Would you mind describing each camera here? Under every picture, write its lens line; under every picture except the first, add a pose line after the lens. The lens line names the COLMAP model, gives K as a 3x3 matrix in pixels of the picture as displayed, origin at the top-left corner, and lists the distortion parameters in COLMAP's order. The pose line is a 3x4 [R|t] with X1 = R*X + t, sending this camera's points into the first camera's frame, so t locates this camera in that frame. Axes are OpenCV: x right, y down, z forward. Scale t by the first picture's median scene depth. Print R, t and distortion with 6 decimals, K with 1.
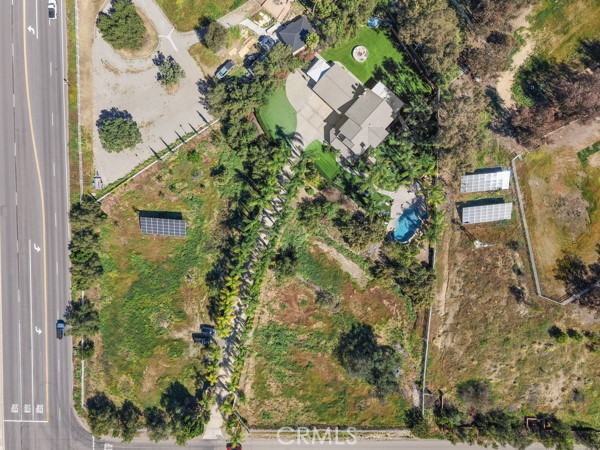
lens RADIAL K [[403.8, 0, 296.8], [0, 403.8, 224.6], [0, 0, 1]] dist [0.007833, -0.007624]
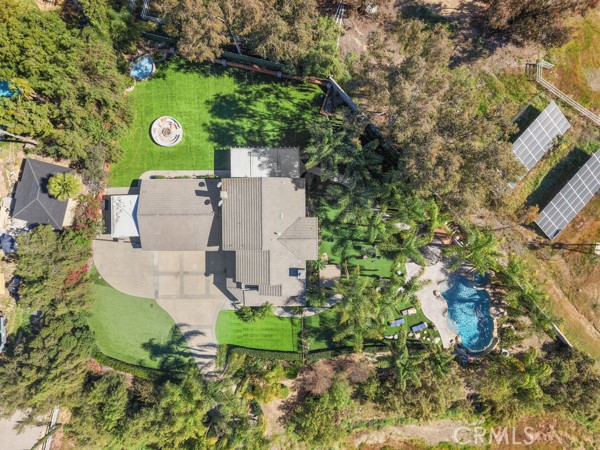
lens RADIAL K [[403.8, 0, 298.3], [0, 403.8, 223.6], [0, 0, 1]] dist [0.007833, -0.007624]
pose [[0.727553, -0.685983, 0.009636, 0.193096], [0.686028, 0.727344, -0.018343, -0.217647], [0.005574, 0.019956, 0.999785, 0.502060]]
